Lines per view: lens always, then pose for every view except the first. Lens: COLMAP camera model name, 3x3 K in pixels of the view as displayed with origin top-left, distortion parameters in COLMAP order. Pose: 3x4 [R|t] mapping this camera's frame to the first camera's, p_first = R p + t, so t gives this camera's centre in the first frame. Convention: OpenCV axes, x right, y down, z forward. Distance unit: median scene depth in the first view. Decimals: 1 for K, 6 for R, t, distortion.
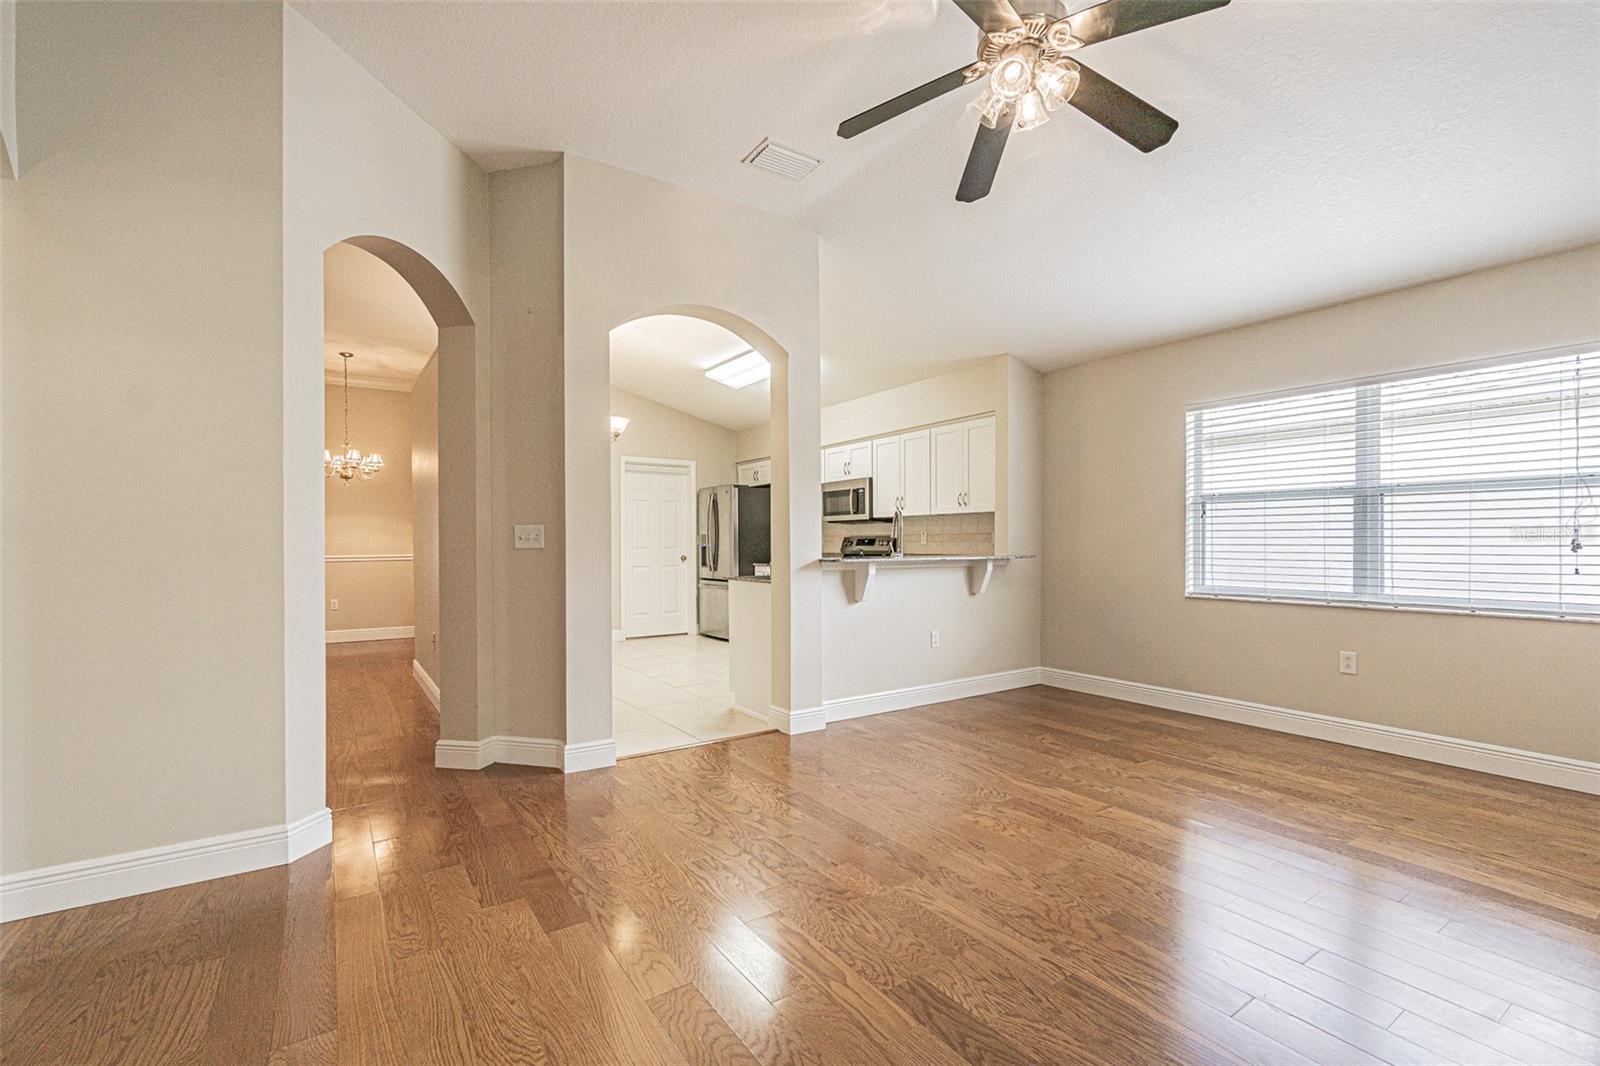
lens RADIAL K [[701.7, 0, 793.7], [0, 701.7, 545.3], [0, 0, 1]] dist [0.000748, 0.000272]
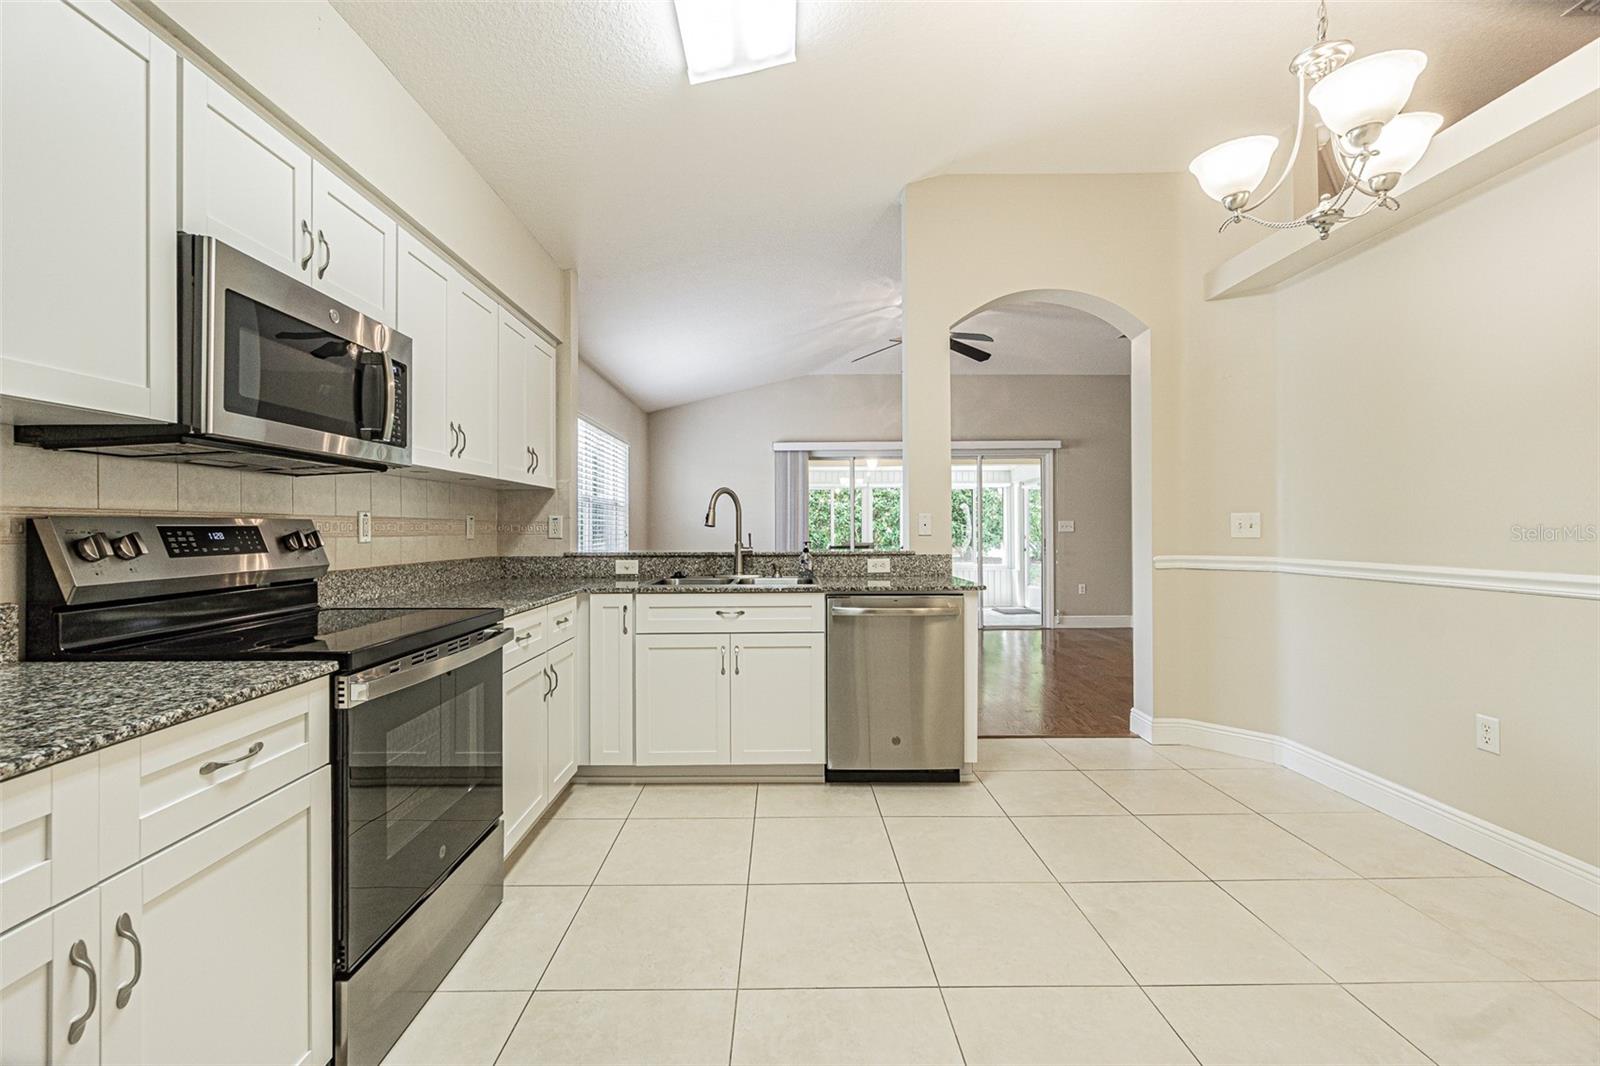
lens RADIAL K [[685.1, 0, 792.4], [0, 685.1, 521.1], [0, 0, 1]] dist [-0.001917, 0.000934]
pose [[-0.836870, 0.012721, 0.547254, -0.272792], [0.010054, 0.999918, -0.007869, -0.010003], [-0.547309, -0.001083, -0.836930, 1.489555]]
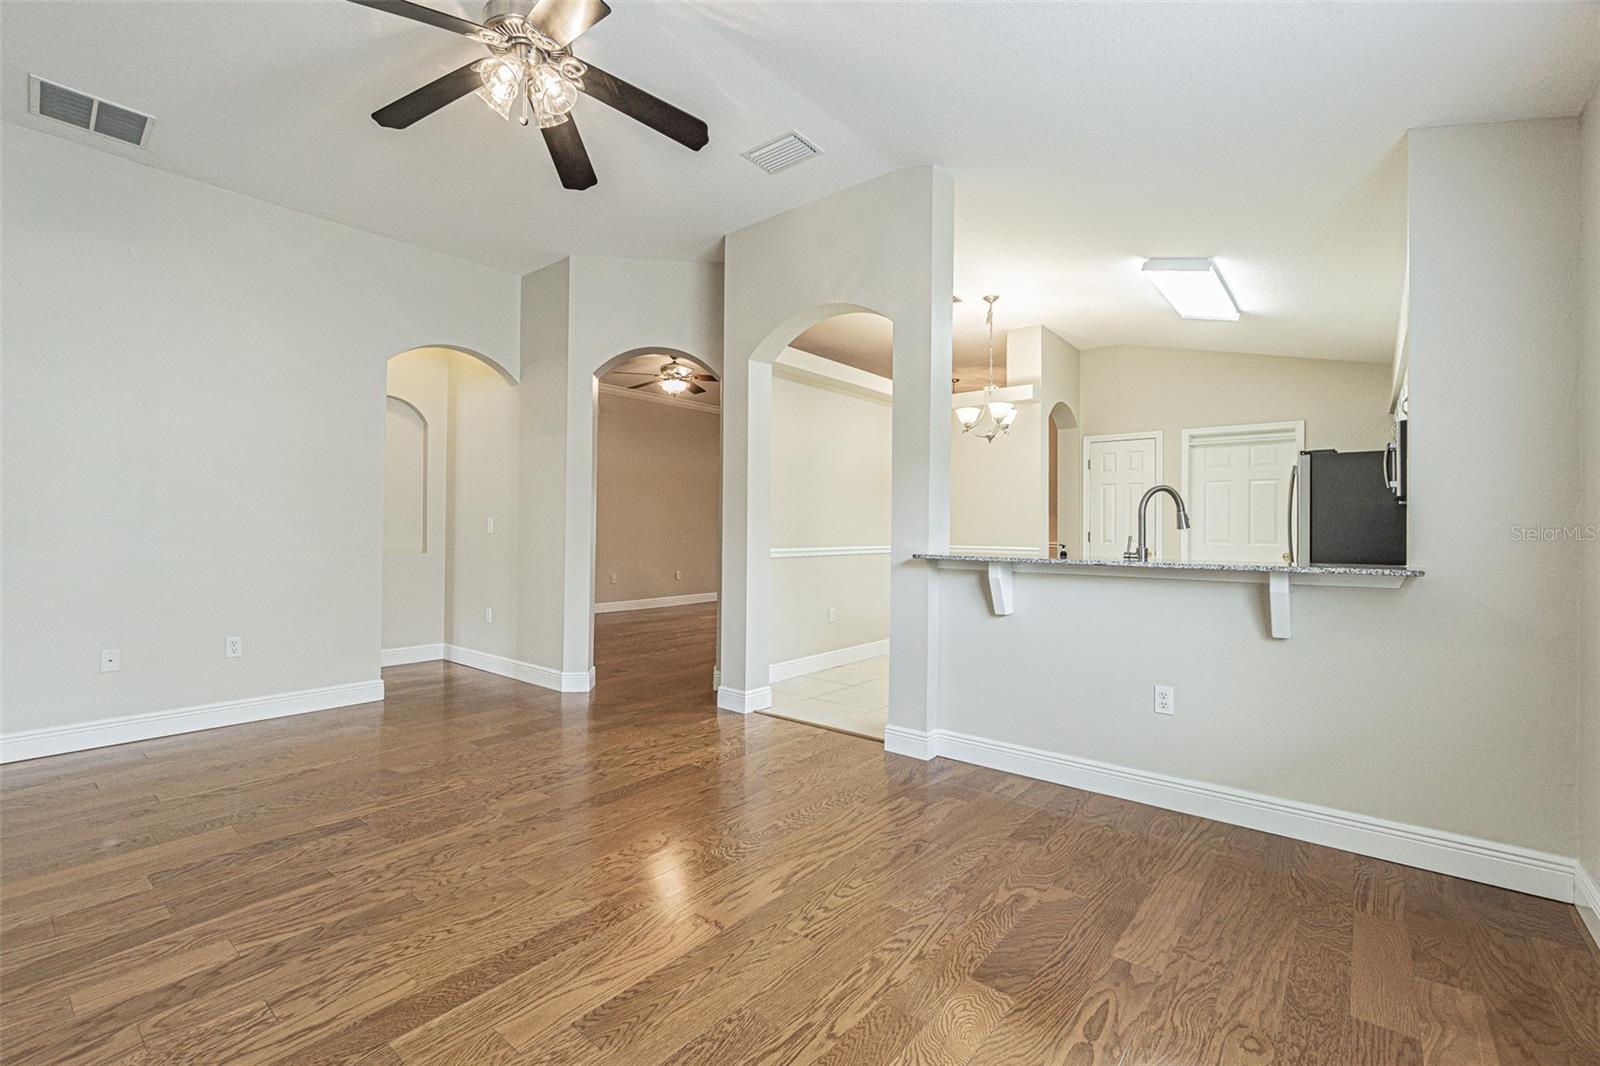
lens RADIAL K [[699.8, 0, 792.0], [0, 699.8, 523.3], [0, 0, 1]] dist [-0.002104, 0.001056]
pose [[0.283875, -0.002921, -0.958857, 0.634661], [-0.013757, 0.999880, -0.007119, -0.007243], [0.958763, 0.015212, 0.283801, 0.493319]]
